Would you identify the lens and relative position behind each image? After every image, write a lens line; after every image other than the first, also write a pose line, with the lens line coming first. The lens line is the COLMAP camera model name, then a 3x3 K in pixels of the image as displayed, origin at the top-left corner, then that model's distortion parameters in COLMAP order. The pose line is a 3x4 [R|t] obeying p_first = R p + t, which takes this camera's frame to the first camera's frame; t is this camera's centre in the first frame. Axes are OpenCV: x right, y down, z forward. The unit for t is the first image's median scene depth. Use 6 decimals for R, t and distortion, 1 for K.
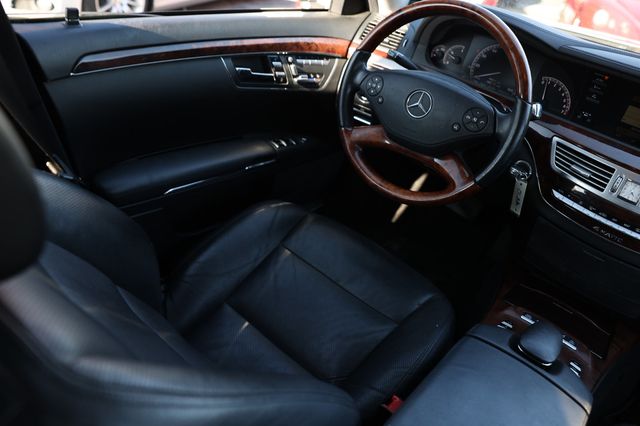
lens RADIAL K [[501.8, 0, 318.3], [0, 501.8, 213.8], [0, 0, 1]] dist [-0.109381, 0.095288]
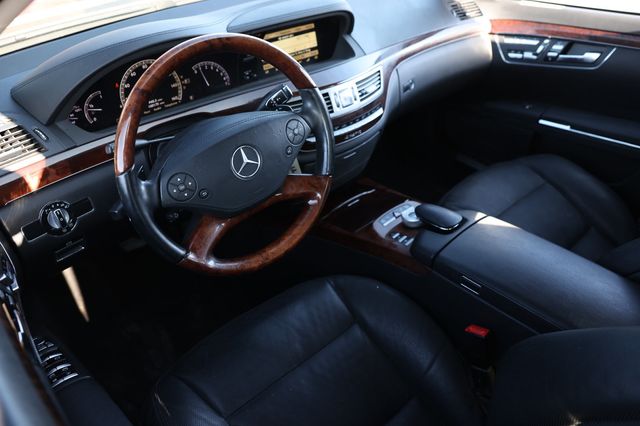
lens RADIAL K [[501.8, 0, 319.6], [0, 501.8, 218.2], [0, 0, 1]] dist [-0.109381, 0.095288]
pose [[0.105022, -0.703872, 0.702520, -0.414221], [0.571692, 0.620761, 0.536492, -0.498751], [-0.813719, 0.345282, 0.467591, 0.483319]]
